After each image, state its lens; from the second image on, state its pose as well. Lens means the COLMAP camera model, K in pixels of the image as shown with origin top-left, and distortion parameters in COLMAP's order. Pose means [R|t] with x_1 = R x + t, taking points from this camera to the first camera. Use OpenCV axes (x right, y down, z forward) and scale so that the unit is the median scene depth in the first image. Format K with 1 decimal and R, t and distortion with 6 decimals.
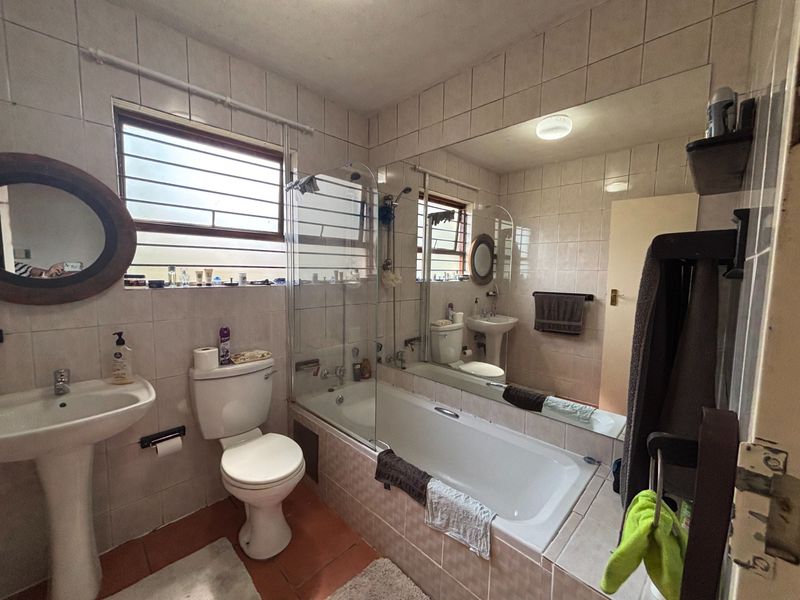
lens RADIAL K [[325.3, 0, 400.0], [0, 325.3, 300.8], [0, 0, 1]] dist [0.010183, 0.000171]
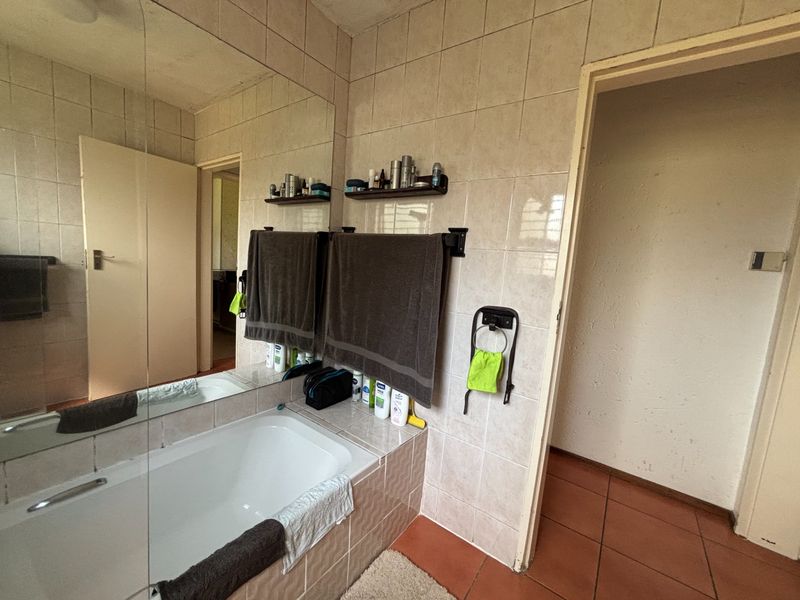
lens RADIAL K [[325.3, 0, 399.8], [0, 325.3, 298.6], [0, 0, 1]] dist [0.010183, 0.000171]
pose [[-0.139713, -0.137790, 0.980558, -0.357926], [0.011124, 0.989990, 0.140700, -0.028694], [-0.990129, 0.030566, -0.136782, 0.481487]]
